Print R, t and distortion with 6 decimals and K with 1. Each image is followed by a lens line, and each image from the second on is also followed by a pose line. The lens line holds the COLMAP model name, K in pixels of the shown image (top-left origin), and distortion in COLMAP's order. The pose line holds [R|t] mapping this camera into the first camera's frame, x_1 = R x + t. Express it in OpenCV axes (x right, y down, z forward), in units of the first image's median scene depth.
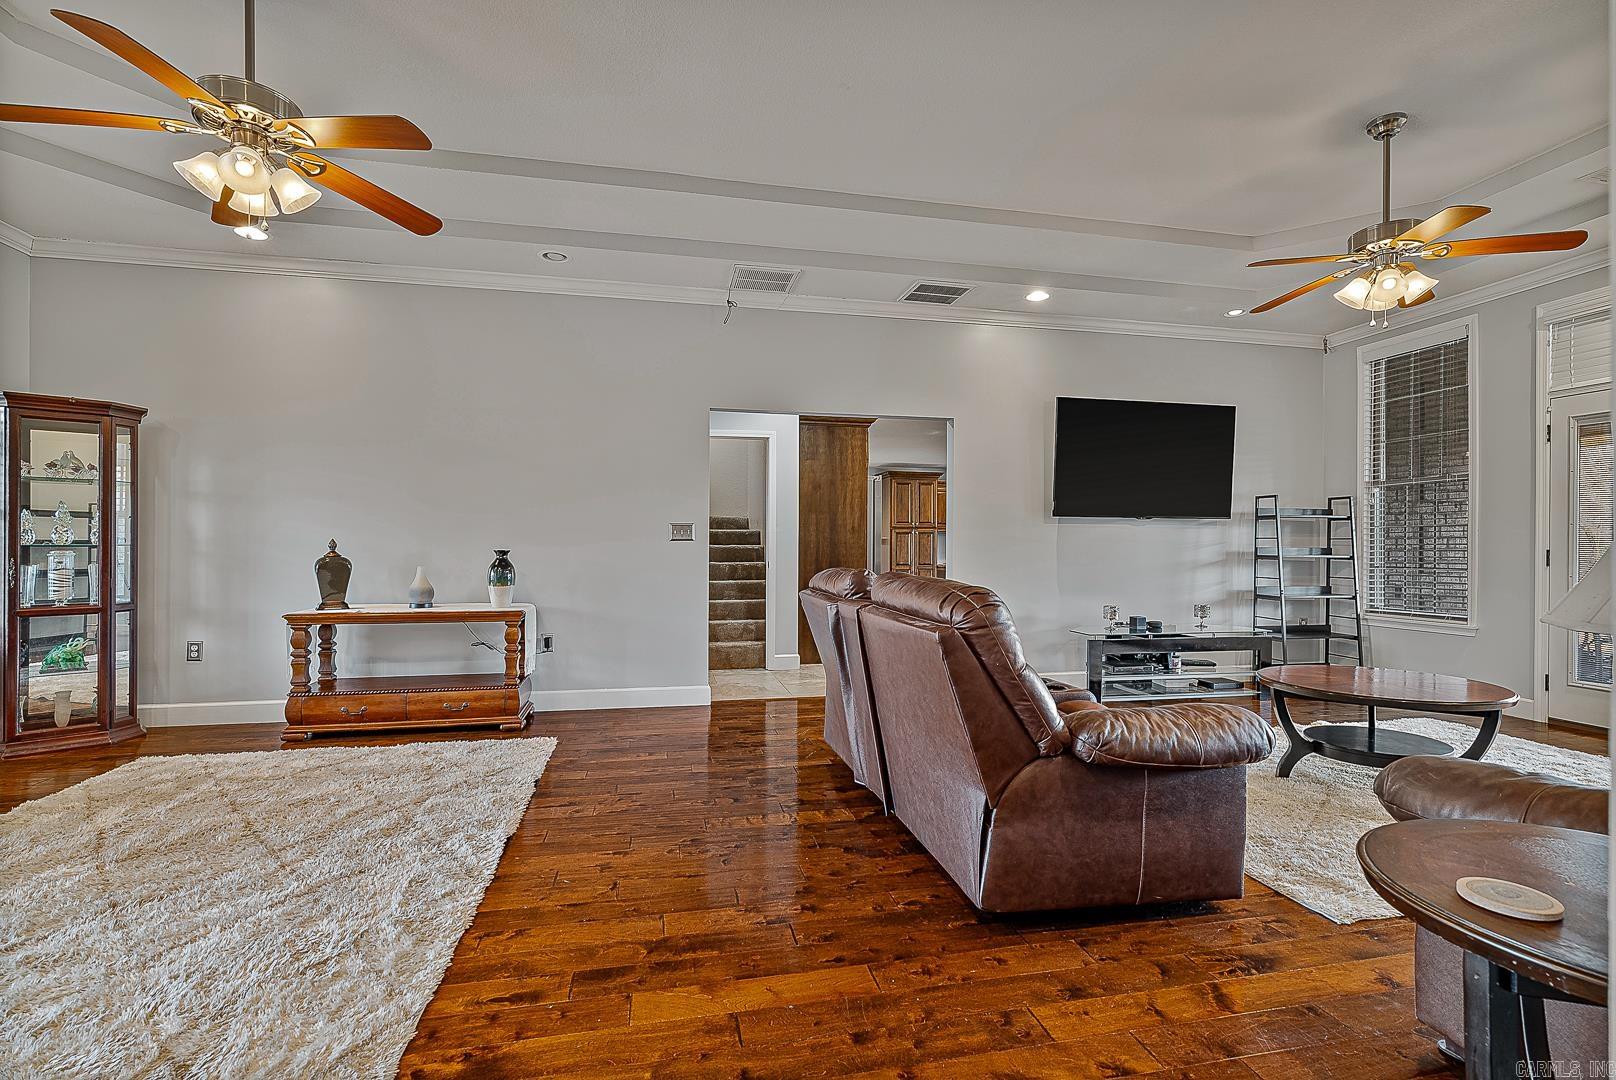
lens RADIAL K [[753.9, 0, 810.6], [0, 753.9, 551.6], [0, 0, 1]] dist [-0.002093, -0.000029]
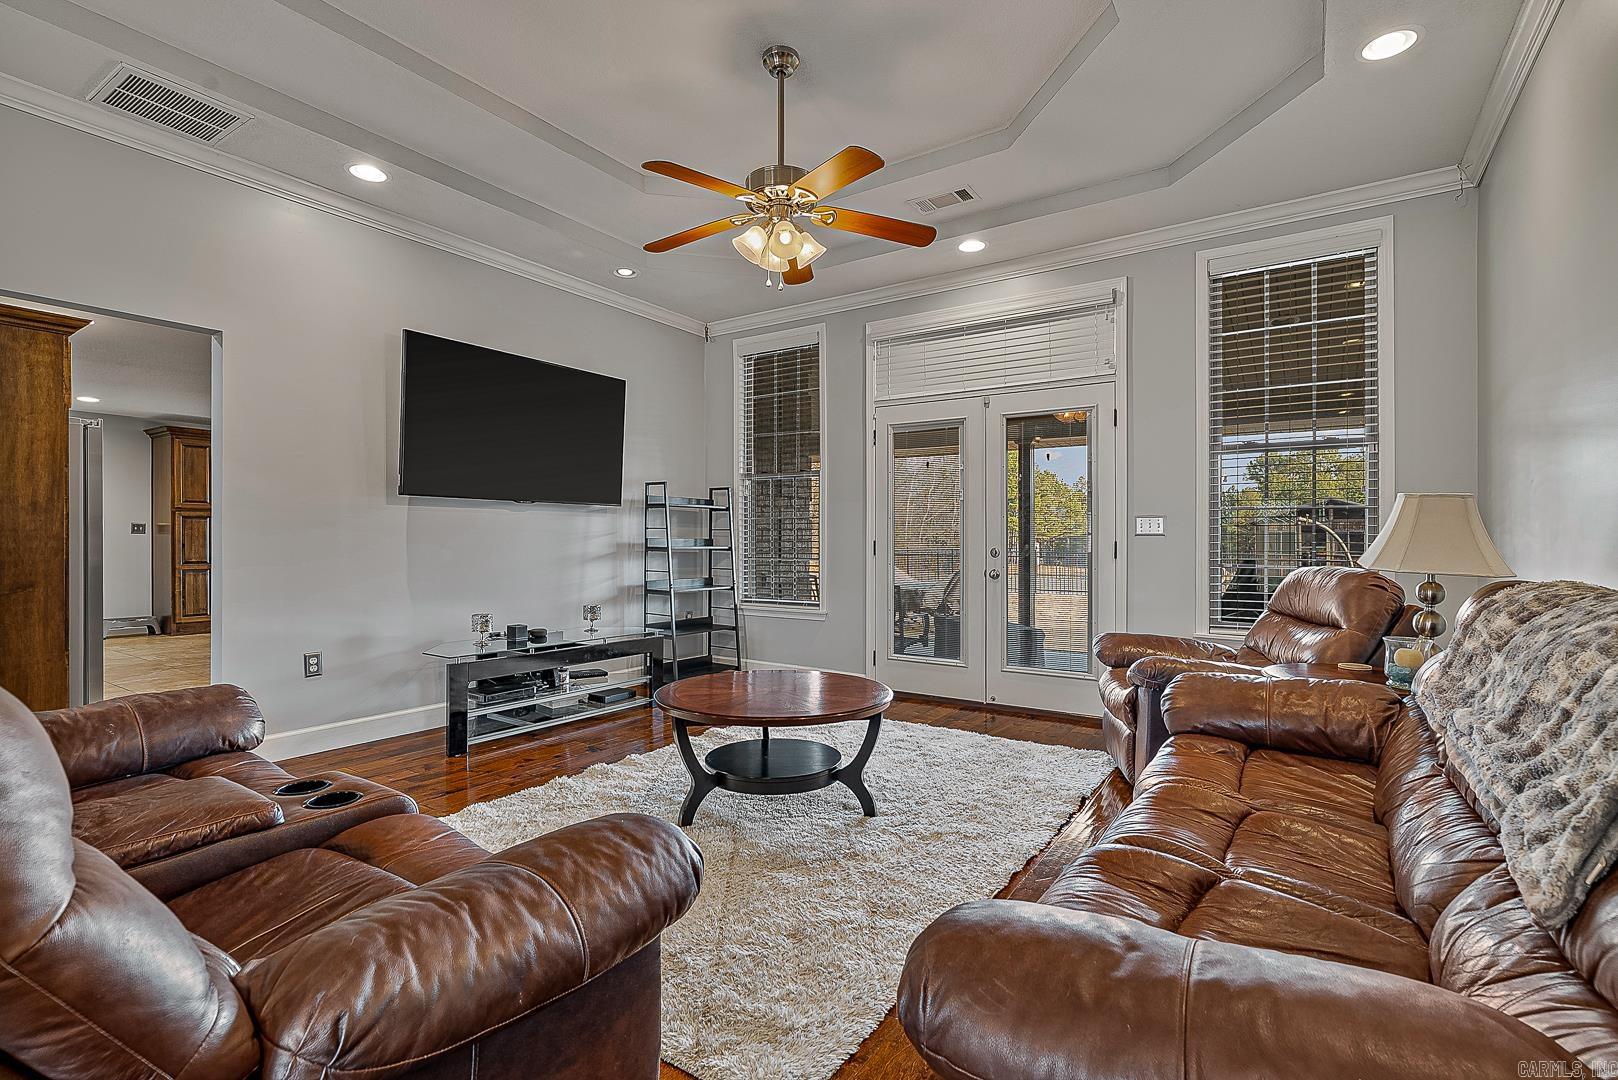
lens RADIAL K [[754.8, 0, 811.6], [0, 754.8, 551.6], [0, 0, 1]] dist [-0.002093, -0.000029]
pose [[0.724708, -0.011089, 0.688967, 0.110629], [0.002968, 0.999911, 0.012972, -0.000740], [-0.689050, -0.007357, 0.724676, 0.207723]]
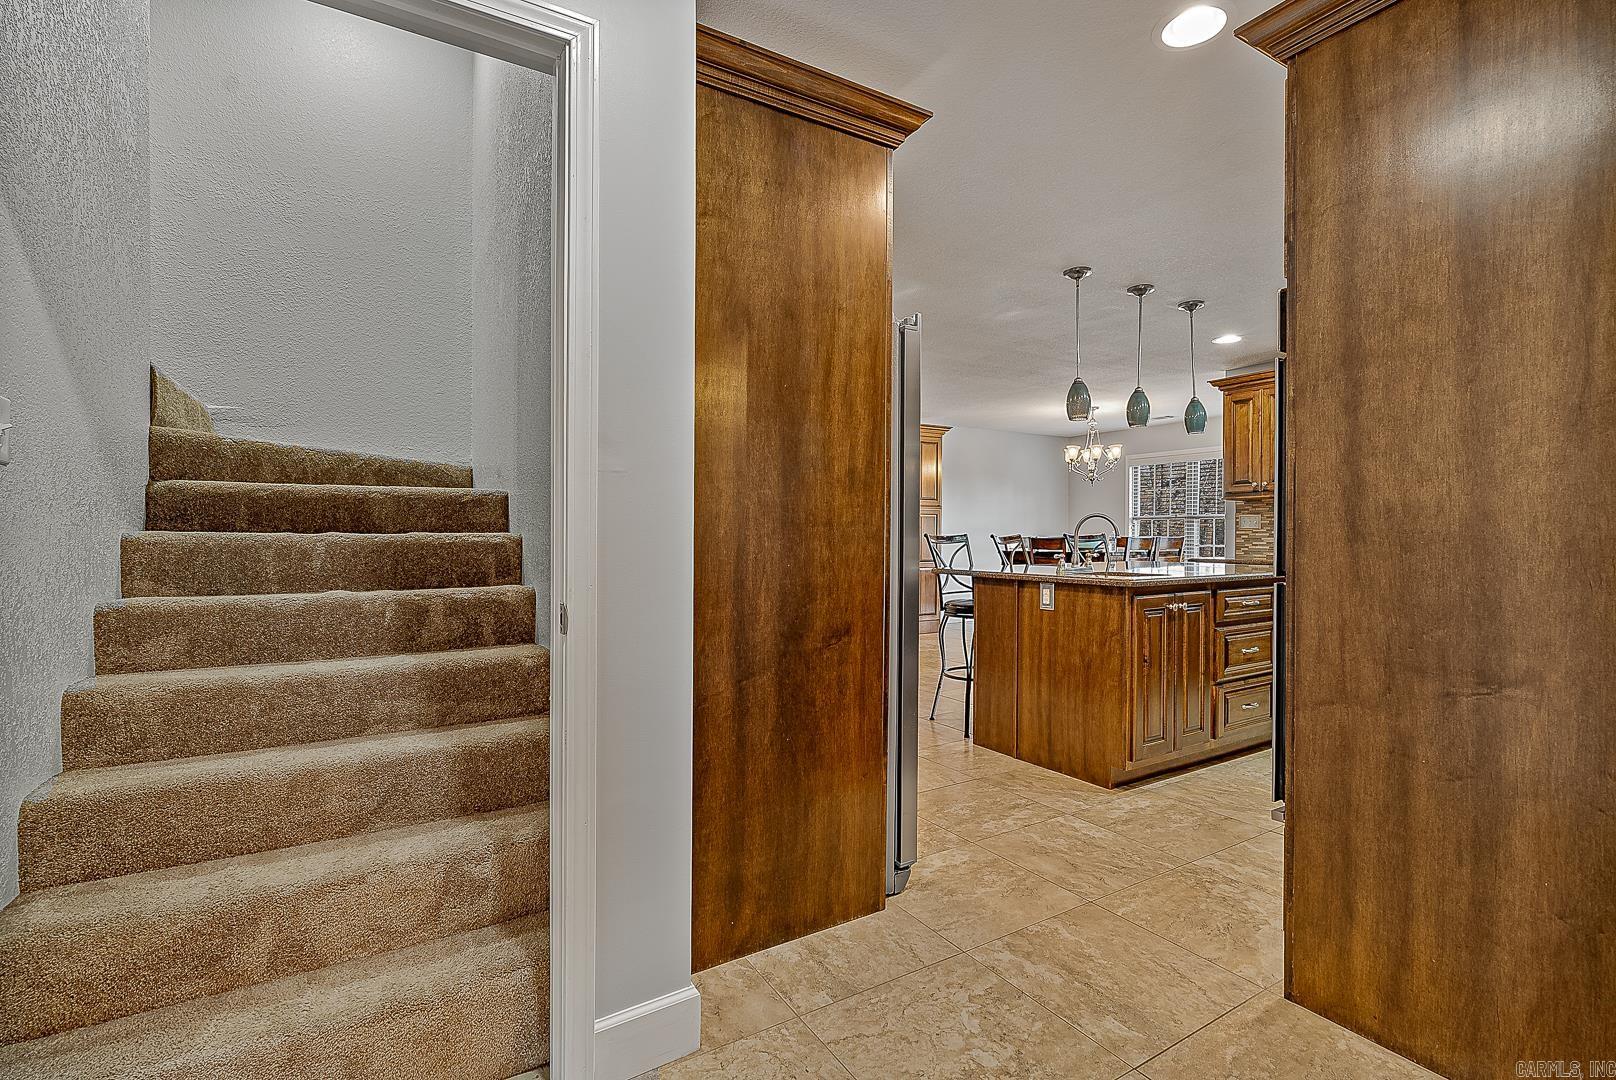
lens RADIAL K [[753.9, 0, 810.6], [0, 753.9, 551.6], [0, 0, 1]] dist [-0.002093, -0.000029]
pose [[0.944476, -0.007050, 0.328505, -0.070519], [0.004705, 0.999957, 0.007933, -0.003420], [-0.328547, -0.005947, 0.944469, 0.887947]]
